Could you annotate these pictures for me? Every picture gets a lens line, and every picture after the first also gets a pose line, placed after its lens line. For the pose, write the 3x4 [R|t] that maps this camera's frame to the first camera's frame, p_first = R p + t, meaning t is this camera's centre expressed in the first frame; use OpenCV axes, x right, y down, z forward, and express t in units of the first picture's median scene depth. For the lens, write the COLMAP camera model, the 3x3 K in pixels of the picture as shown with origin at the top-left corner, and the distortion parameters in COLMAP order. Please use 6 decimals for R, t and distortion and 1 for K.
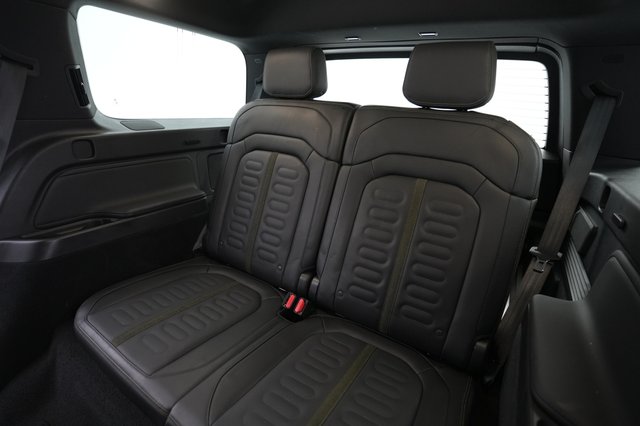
lens RADIAL K [[319.4, 0, 320.0], [0, 319.4, 213.0], [0, 0, 1]] dist [-0.001656, -0.000339]
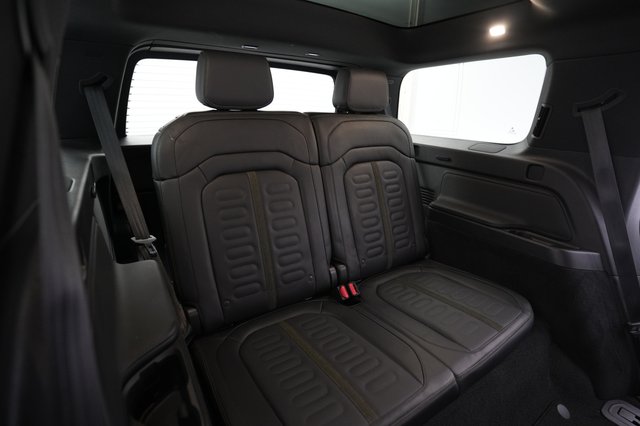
lens RADIAL K [[299.0, 0, 320.0], [0, 299.0, 213.0], [0, 0, 1]] dist [-0.035302, 0.000002]
pose [[0.402979, -0.341135, 0.849255, -0.870506], [0.295904, 0.926661, 0.231819, -0.236373], [-0.866053, 0.157880, 0.474369, 0.501334]]
